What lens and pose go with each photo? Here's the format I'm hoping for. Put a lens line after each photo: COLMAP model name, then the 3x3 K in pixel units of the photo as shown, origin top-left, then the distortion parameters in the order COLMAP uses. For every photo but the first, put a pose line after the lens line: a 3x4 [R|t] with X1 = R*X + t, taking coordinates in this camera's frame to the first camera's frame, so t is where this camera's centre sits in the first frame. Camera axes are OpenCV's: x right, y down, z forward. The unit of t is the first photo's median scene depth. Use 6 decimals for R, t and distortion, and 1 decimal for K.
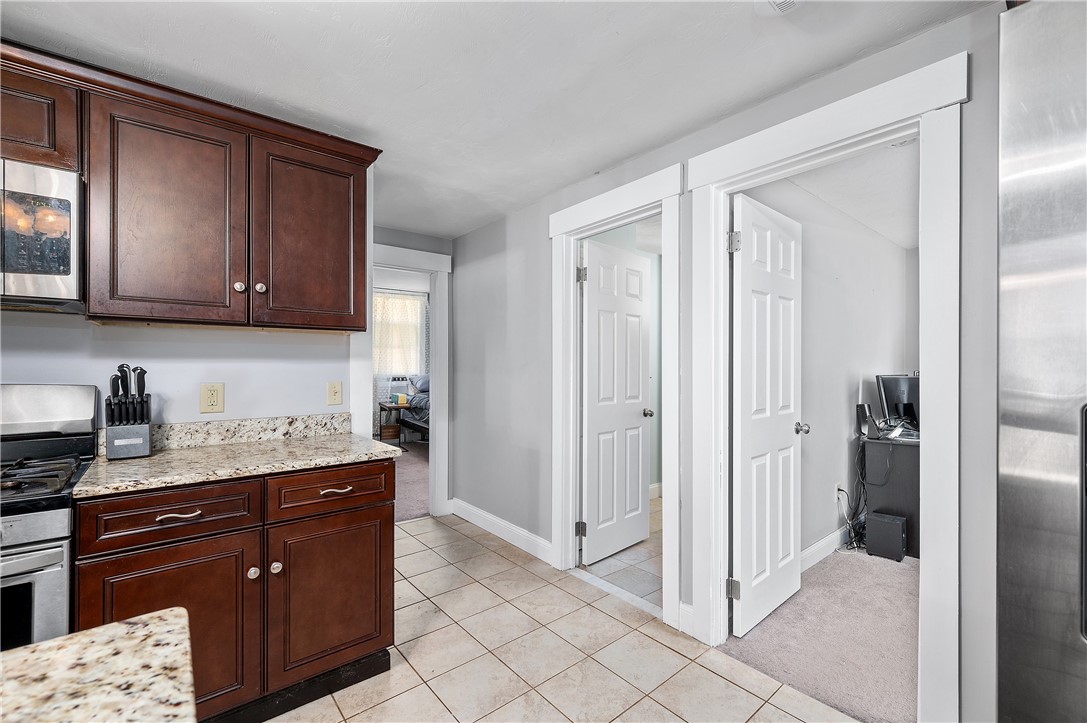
lens RADIAL K [[466.3, 0, 546.5], [0, 466.3, 364.5], [0, 0, 1]] dist [0.002423, -0.000316]
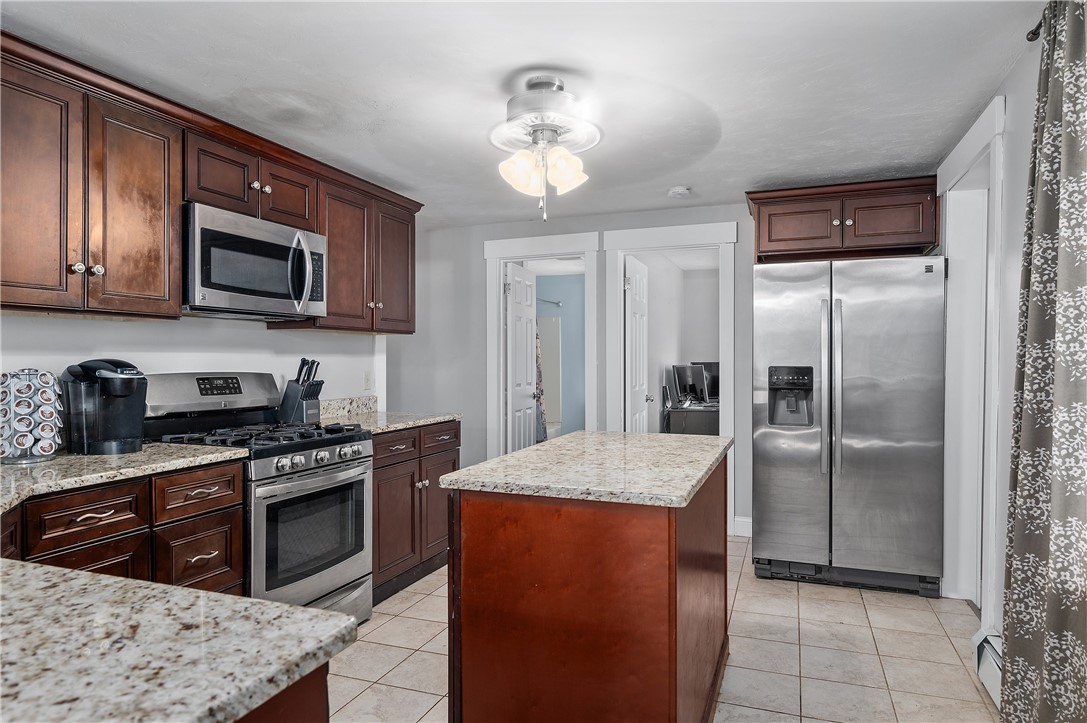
lens RADIAL K [[655.8, 0, 540.9], [0, 655.8, 366.6], [0, 0, 1]] dist [-0.051653, 0.001404]
pose [[0.872859, -0.010054, 0.487868, -0.886302], [0.005827, 0.999931, 0.010181, 0.007251], [-0.487937, -0.006044, 0.872858, -0.773864]]
